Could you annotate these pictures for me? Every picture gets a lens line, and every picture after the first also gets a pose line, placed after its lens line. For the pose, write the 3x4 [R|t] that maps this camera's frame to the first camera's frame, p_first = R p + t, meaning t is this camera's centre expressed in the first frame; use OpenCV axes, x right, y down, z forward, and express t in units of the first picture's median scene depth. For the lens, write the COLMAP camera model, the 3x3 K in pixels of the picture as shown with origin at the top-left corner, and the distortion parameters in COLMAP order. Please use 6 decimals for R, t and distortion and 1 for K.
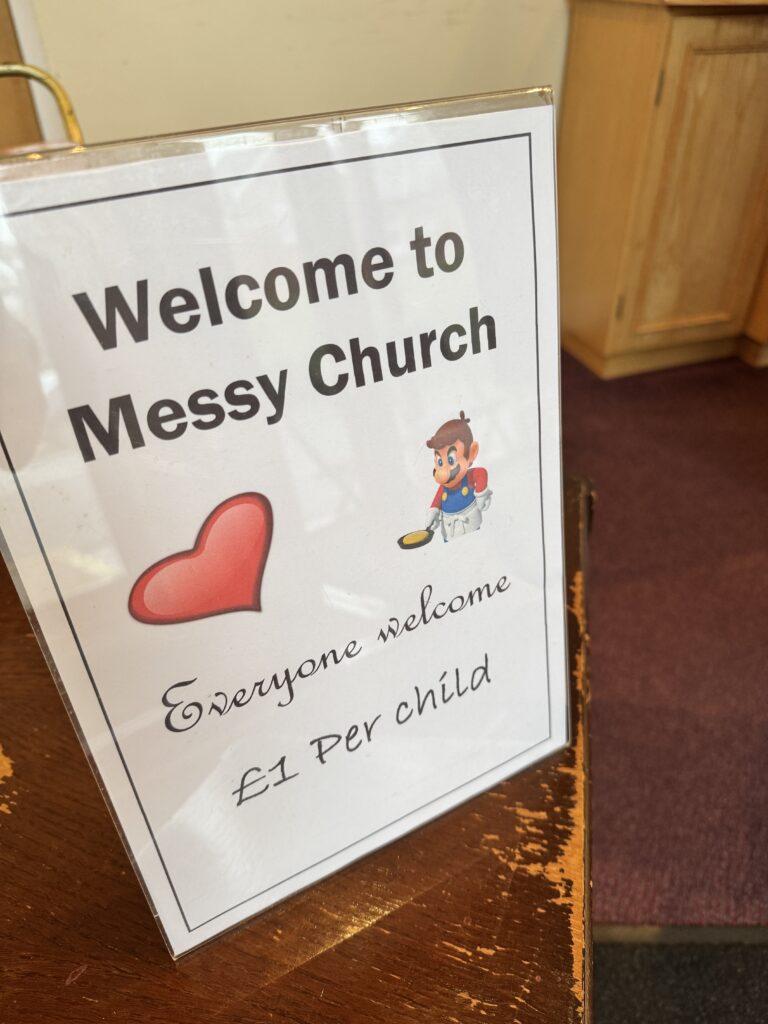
lens RADIAL K [[728.4, 0, 384.4], [0, 728.4, 511.8], [0, 0, 1]] dist [-0.000606, -0.000033]
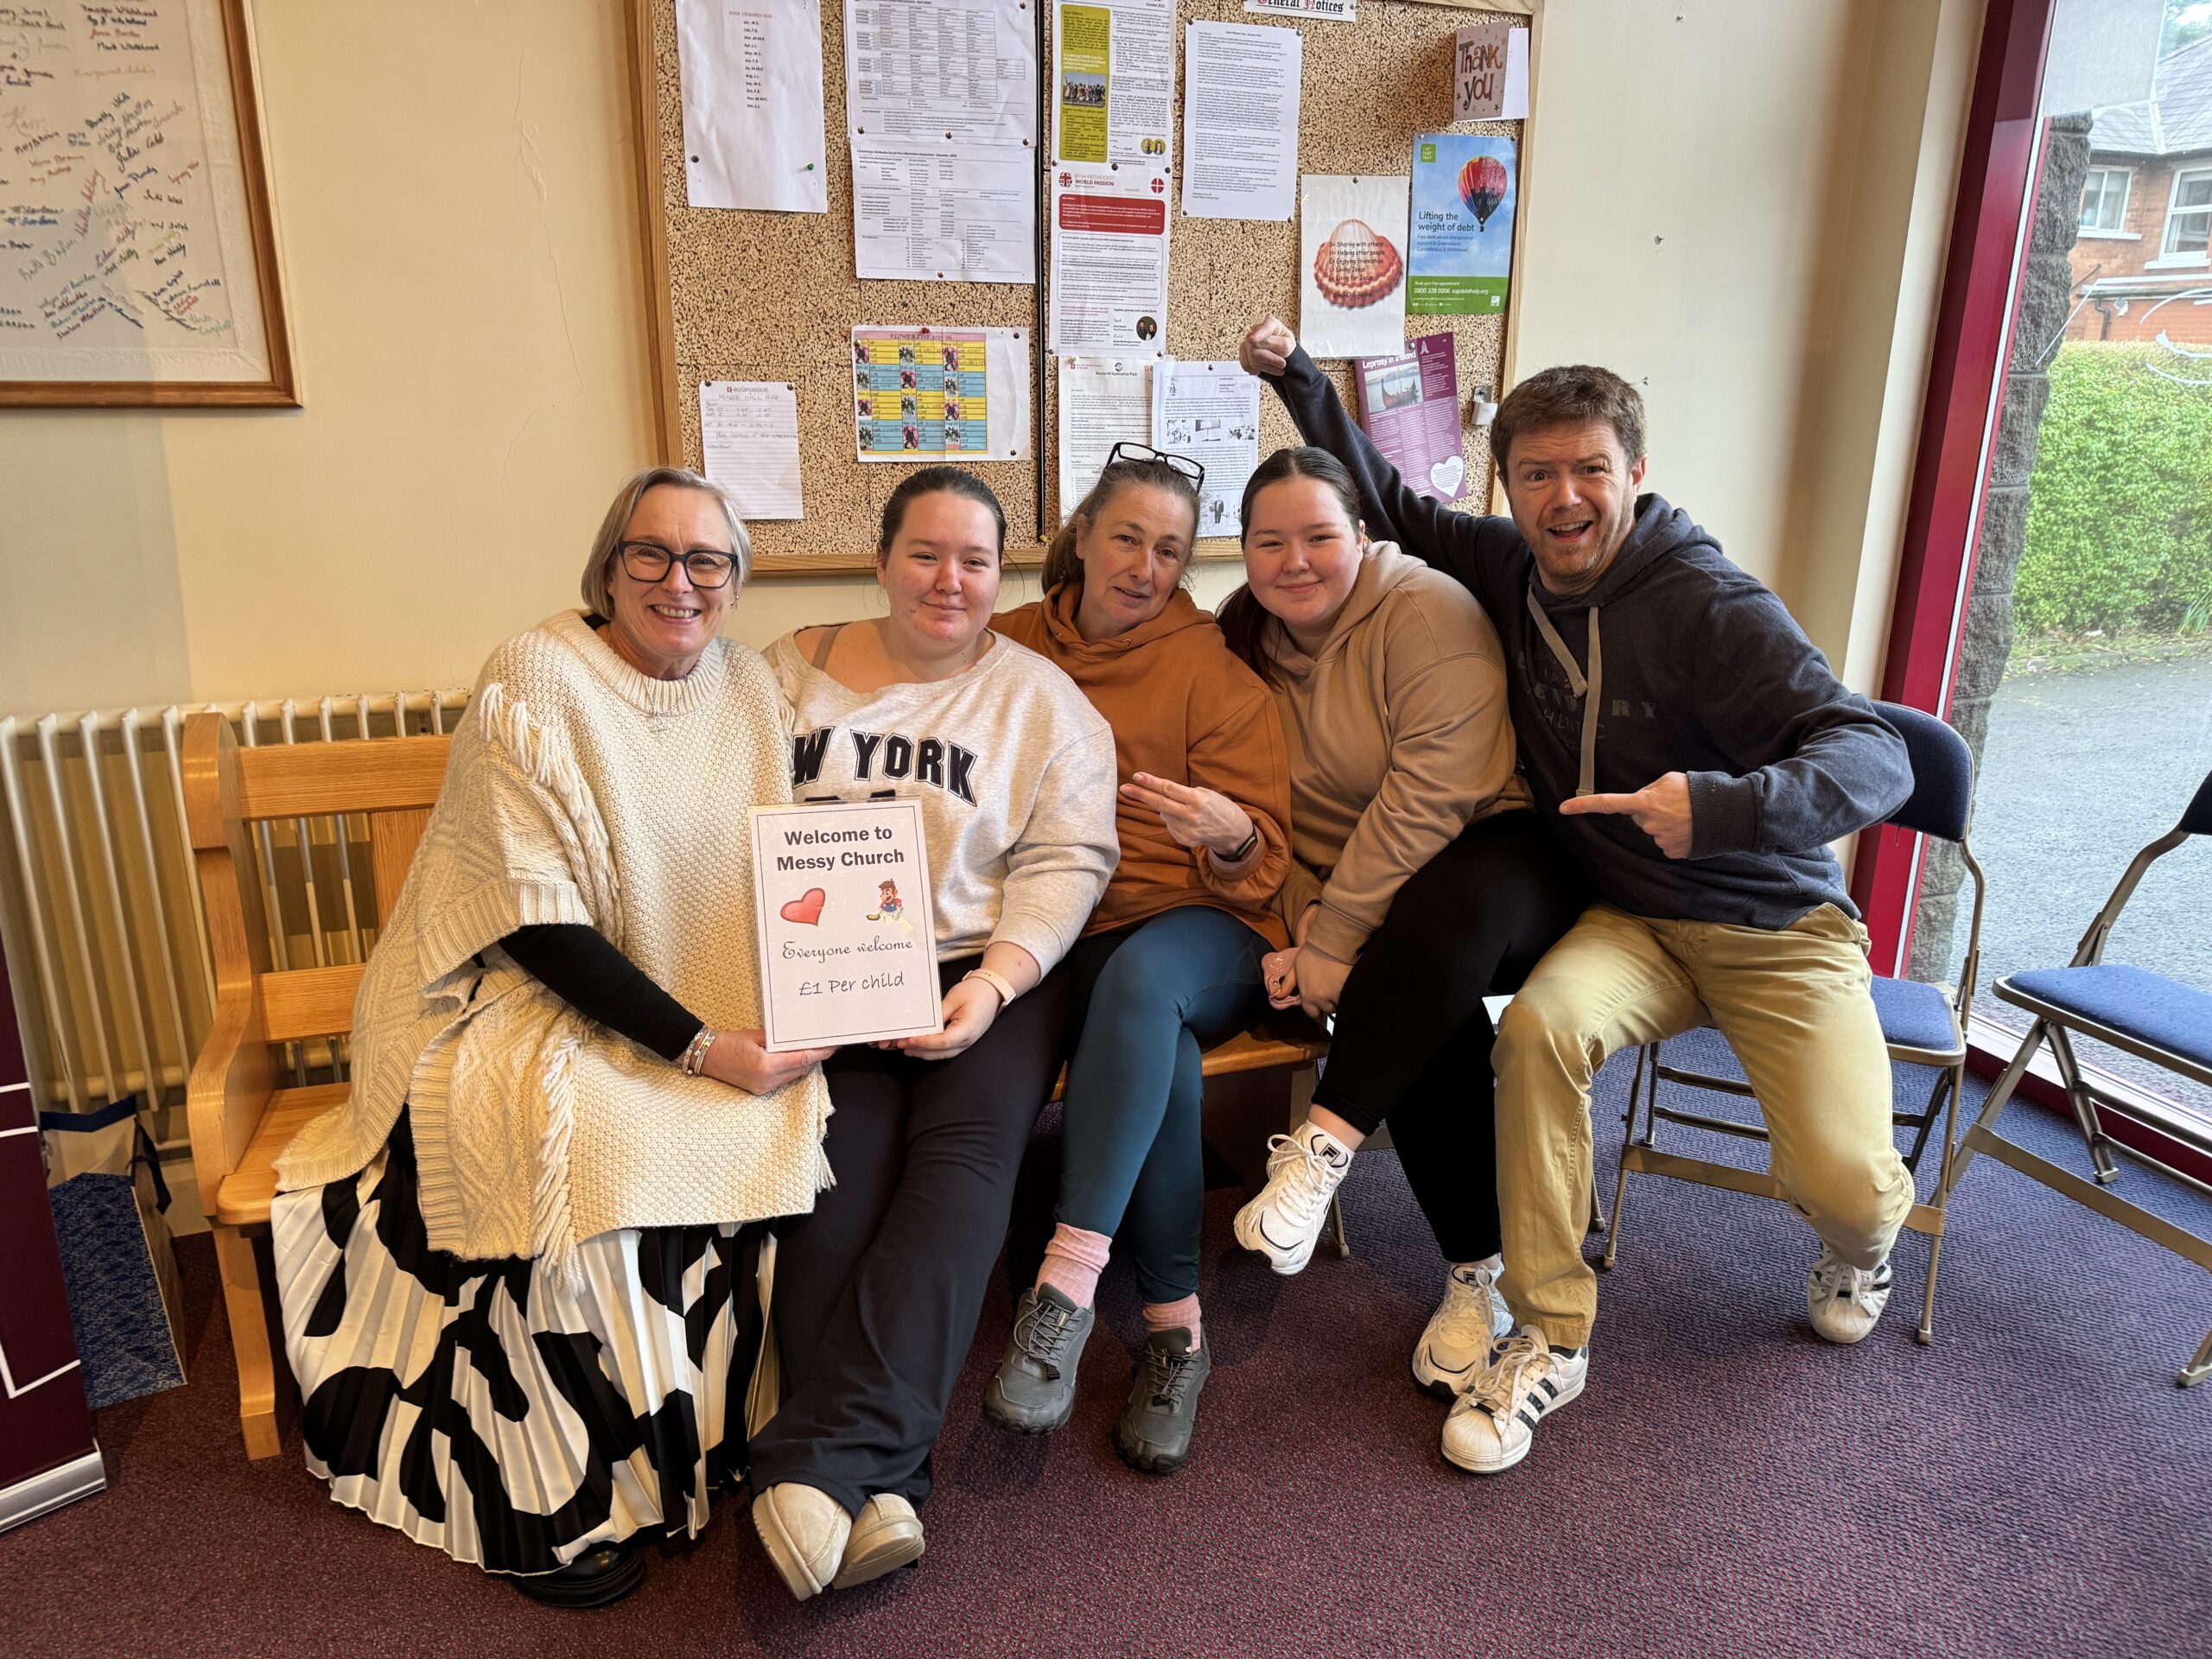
lens RADIAL K [[1573.6, 0, 1105.1], [0, 1573.6, 828.3], [0, 0, 1]] dist [-0.000606, -0.000033]
pose [[0.953469, 0.195000, -0.229937, 2.887150], [-0.228943, 0.964535, -0.131366, 0.386377], [0.196166, 0.177896, 0.964299, -6.253109]]
